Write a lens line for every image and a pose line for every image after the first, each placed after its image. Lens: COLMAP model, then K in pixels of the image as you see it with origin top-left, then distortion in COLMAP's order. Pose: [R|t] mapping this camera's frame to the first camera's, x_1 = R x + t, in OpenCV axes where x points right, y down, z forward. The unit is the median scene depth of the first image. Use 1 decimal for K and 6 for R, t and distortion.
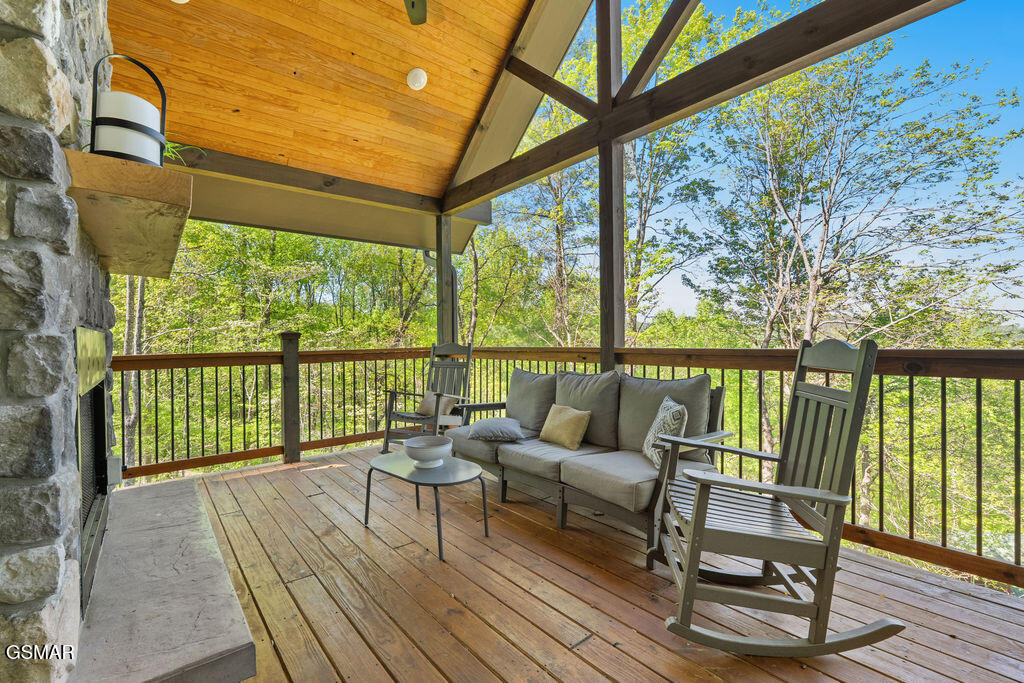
lens RADIAL K [[447.8, 0, 512.0], [0, 447.8, 341.5], [0, 0, 1]] dist [-0.001833, -0.000035]
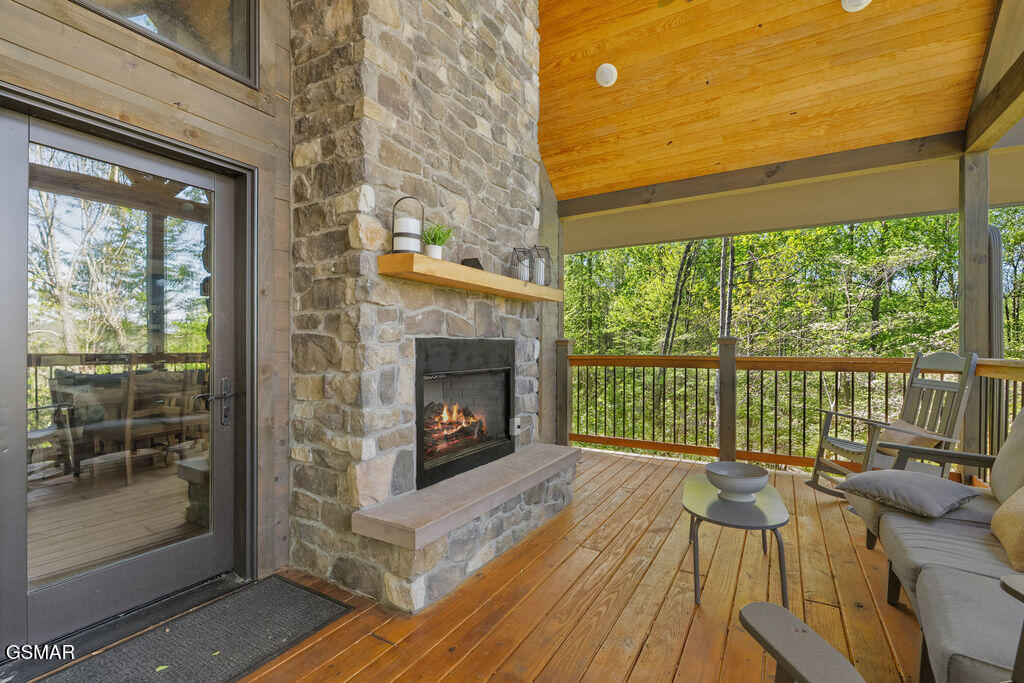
lens RADIAL K [[453.7, 0, 509.2], [0, 453.7, 345.6], [0, 0, 1]] dist [-0.004717, 0.000250]
pose [[0.340757, 0.011453, -0.940082, 0.330639], [-0.009433, 0.999917, 0.008763, -0.007484], [0.940104, 0.005882, 0.340837, 0.226012]]
